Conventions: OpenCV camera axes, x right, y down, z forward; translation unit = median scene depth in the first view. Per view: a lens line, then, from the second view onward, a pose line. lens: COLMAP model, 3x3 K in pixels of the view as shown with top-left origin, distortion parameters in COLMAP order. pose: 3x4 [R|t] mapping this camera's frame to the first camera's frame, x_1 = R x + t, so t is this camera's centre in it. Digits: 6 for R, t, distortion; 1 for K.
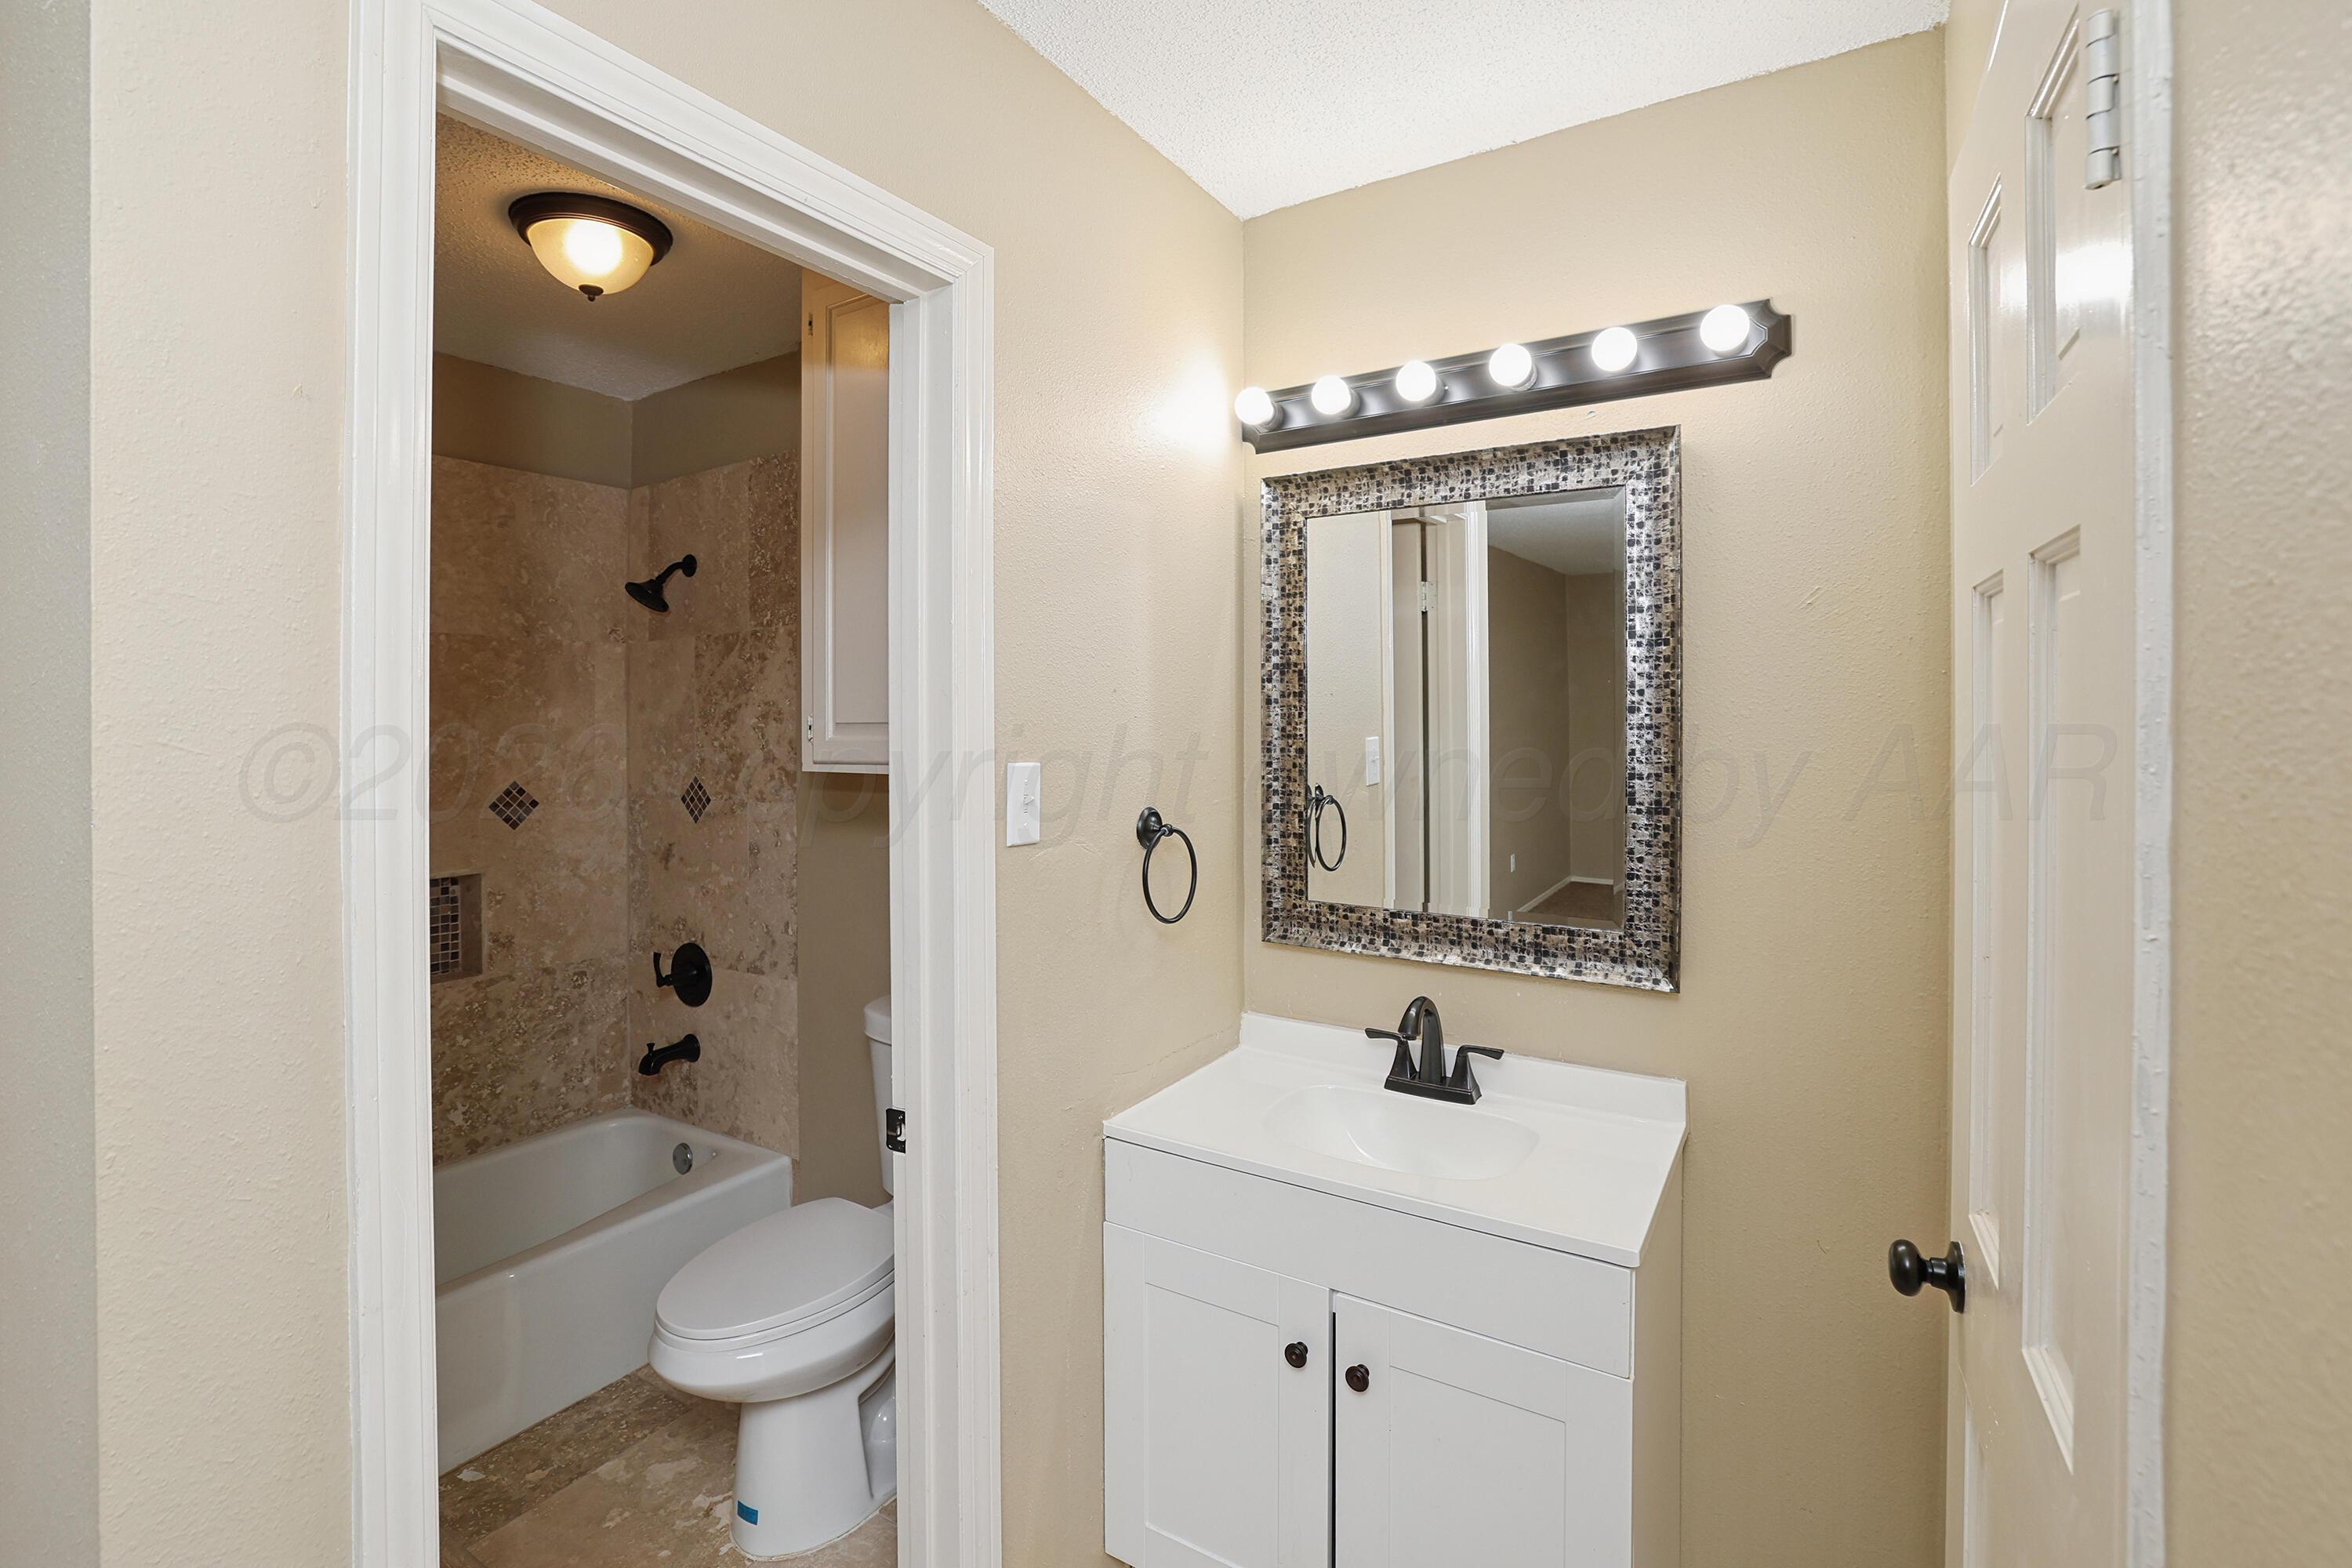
lens RADIAL K [[1109.1, 0, 1148.3], [0, 1109.1, 693.9], [0, 0, 1]] dist [-0.039481, 0.005490]
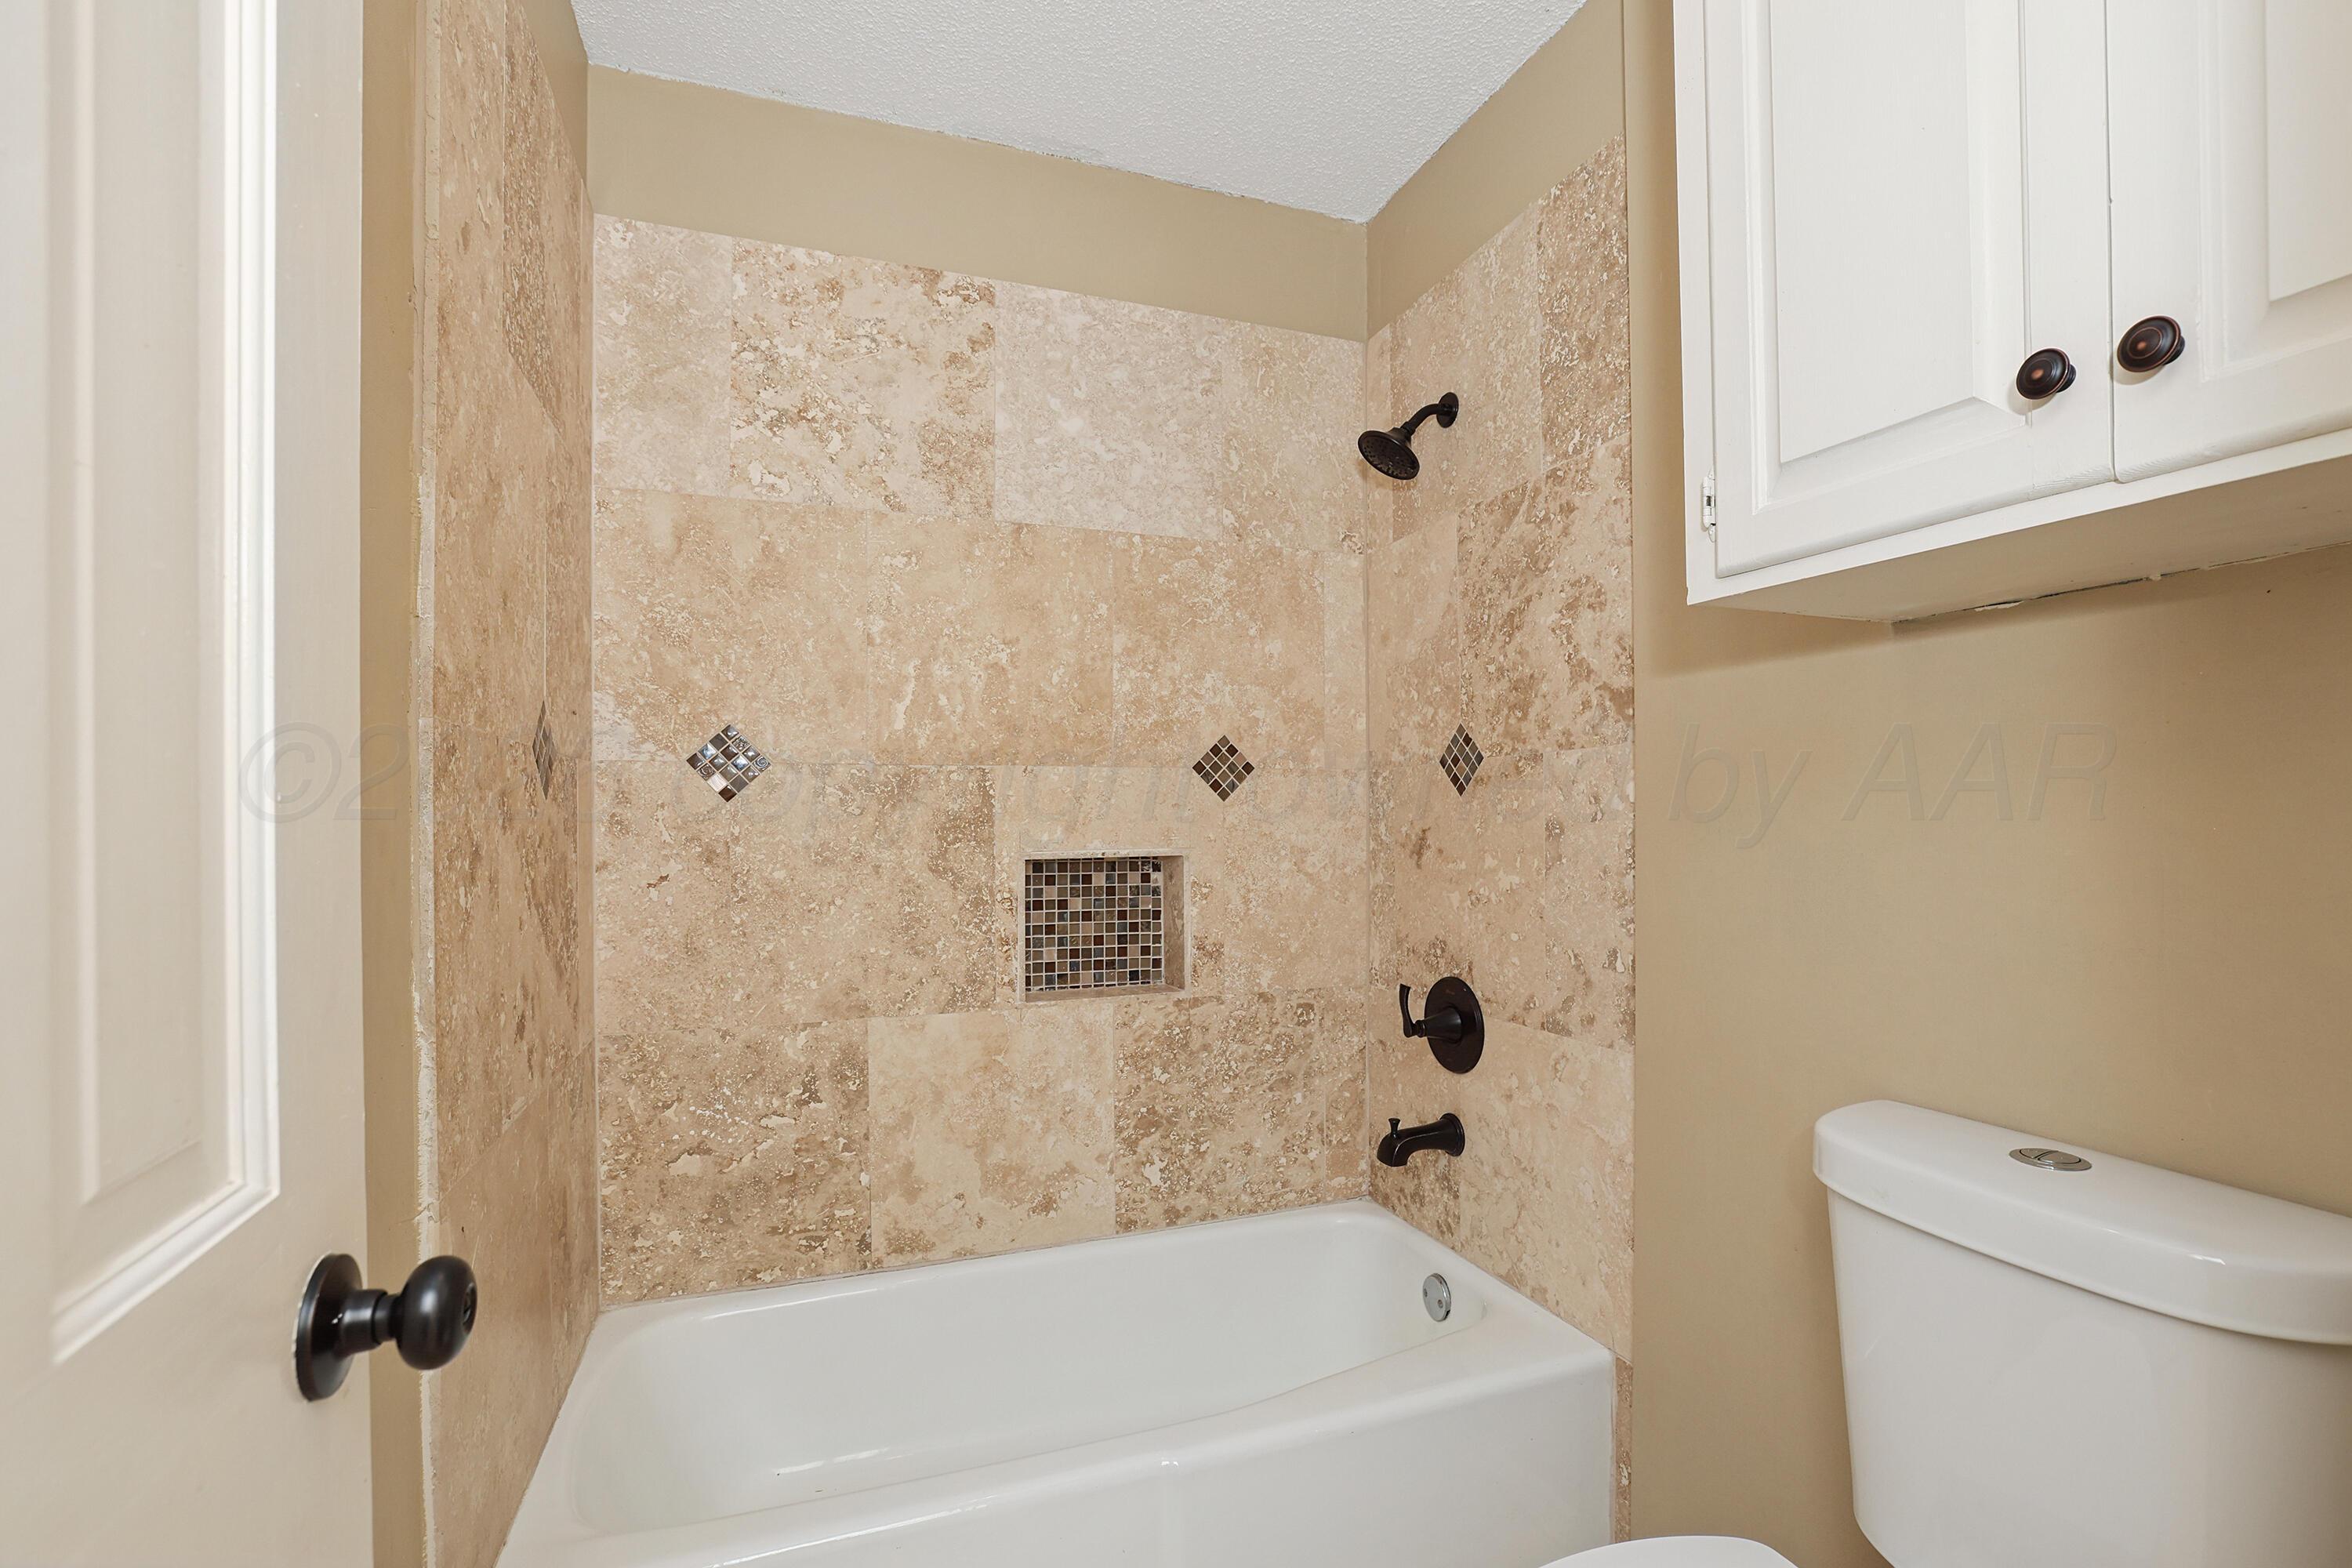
lens RADIAL K [[1018.6, 0, 1202.1], [0, 1018.6, 806.0], [0, 0, 1]] dist [-0.037479, 0.003954]
pose [[0.810866, -0.001394, -0.585230, -0.227861], [0.005524, 0.999971, 0.005273, 0.151296], [0.585206, -0.007509, 0.810850, 0.526120]]
